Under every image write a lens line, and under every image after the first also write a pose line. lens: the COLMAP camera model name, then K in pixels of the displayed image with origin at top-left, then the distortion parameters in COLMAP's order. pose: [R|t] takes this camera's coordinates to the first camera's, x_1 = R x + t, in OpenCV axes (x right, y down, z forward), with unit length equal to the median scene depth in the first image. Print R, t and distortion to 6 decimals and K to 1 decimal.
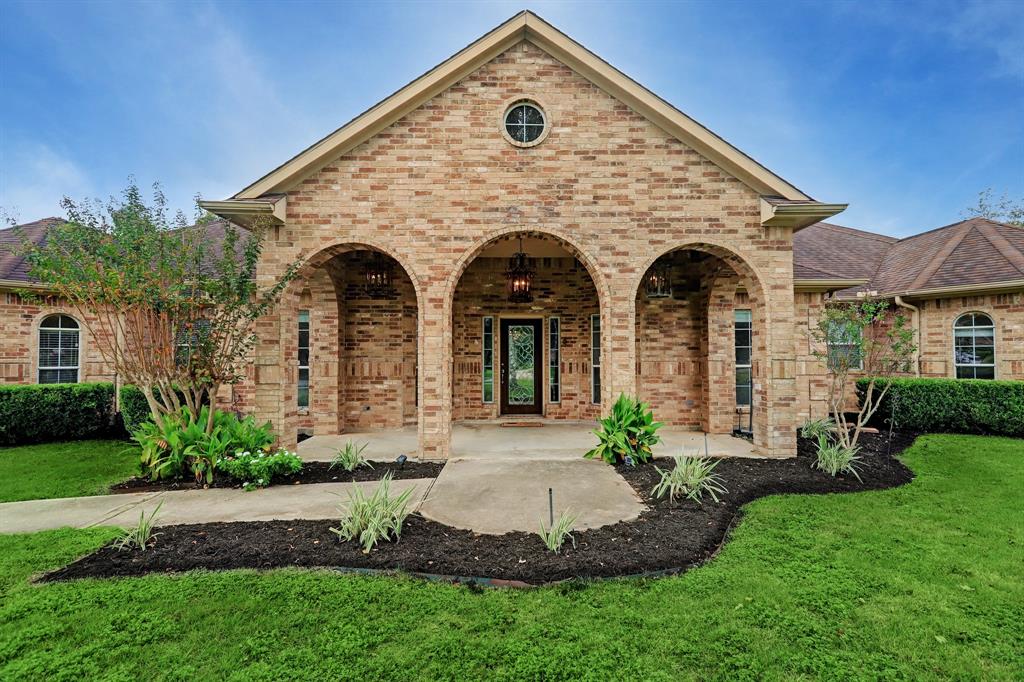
lens RADIAL K [[484.5, 0, 515.2], [0, 484.5, 347.7], [0, 0, 1]] dist [0.015736, 0.000475]
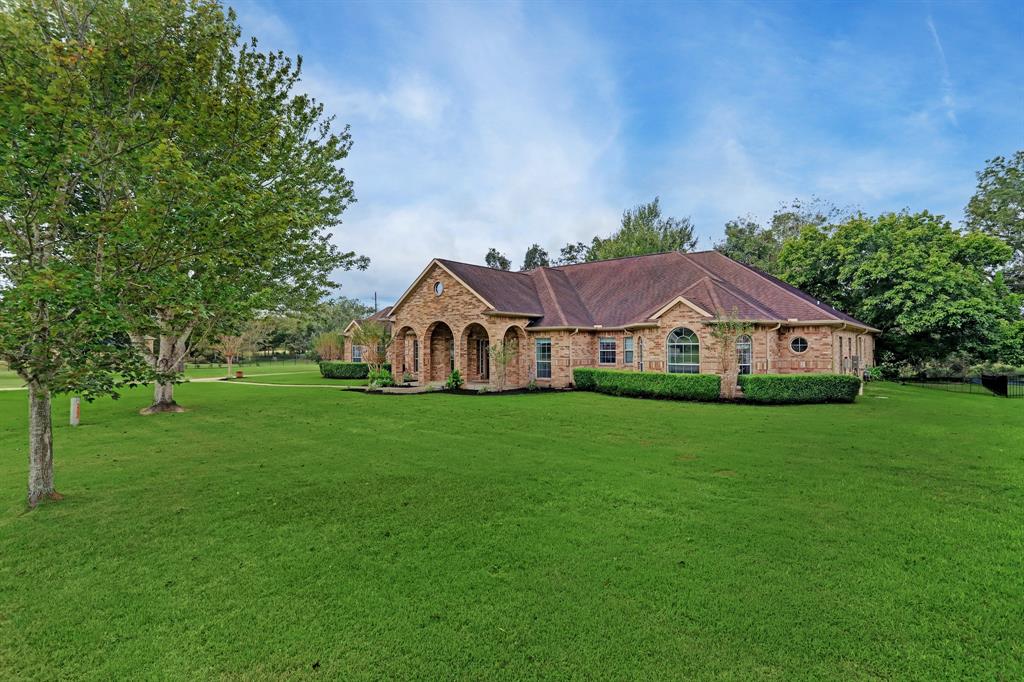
lens RADIAL K [[484.5, 0, 515.2], [0, 484.5, 347.7], [0, 0, 1]] dist [0.015736, 0.000475]
pose [[0.757567, 0.001327, -0.652756, 2.655294], [0.017030, 0.999617, 0.021796, -0.115122], [0.652535, -0.027628, 0.757255, -1.236379]]
